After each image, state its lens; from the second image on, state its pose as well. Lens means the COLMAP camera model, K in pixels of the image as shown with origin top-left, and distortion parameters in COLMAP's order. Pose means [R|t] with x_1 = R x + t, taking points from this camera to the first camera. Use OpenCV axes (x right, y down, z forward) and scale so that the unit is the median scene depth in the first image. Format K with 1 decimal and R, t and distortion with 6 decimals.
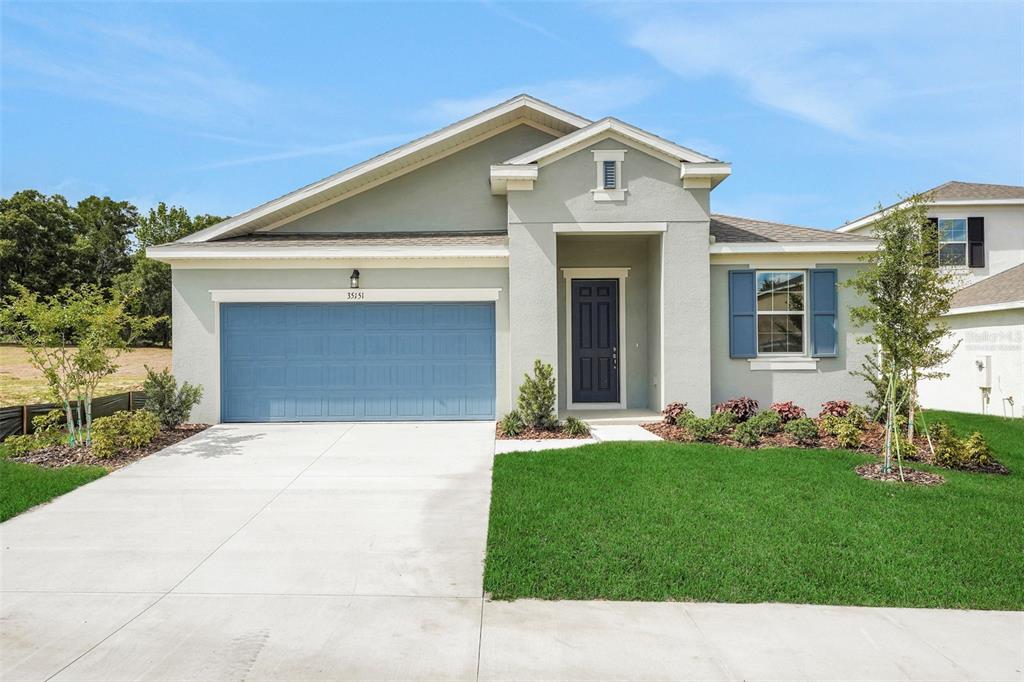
lens RADIAL K [[729.4, 0, 508.4], [0, 729.4, 341.6], [0, 0, 1]] dist [0.026940, 0.004730]
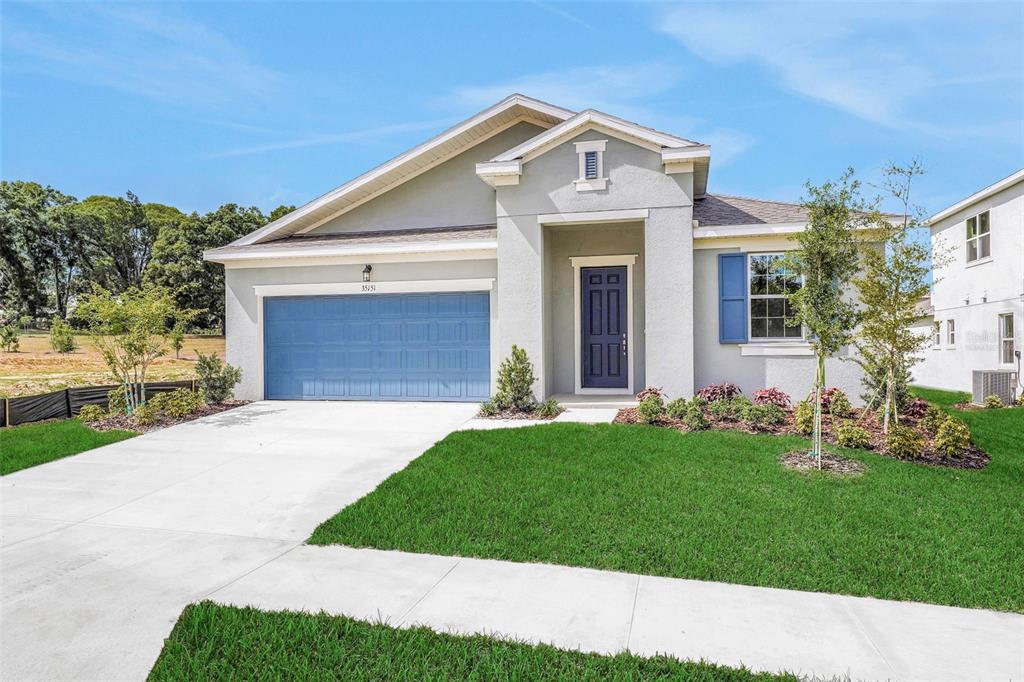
lens RADIAL K [[729.4, 0, 510.3], [0, 729.4, 340.7], [0, 0, 1]] dist [0.026940, 0.004730]
pose [[0.966819, -0.002905, -0.255446, 0.290286], [0.005591, 0.999936, 0.009789, 0.007901], [0.255402, -0.010893, 0.966774, -0.025073]]
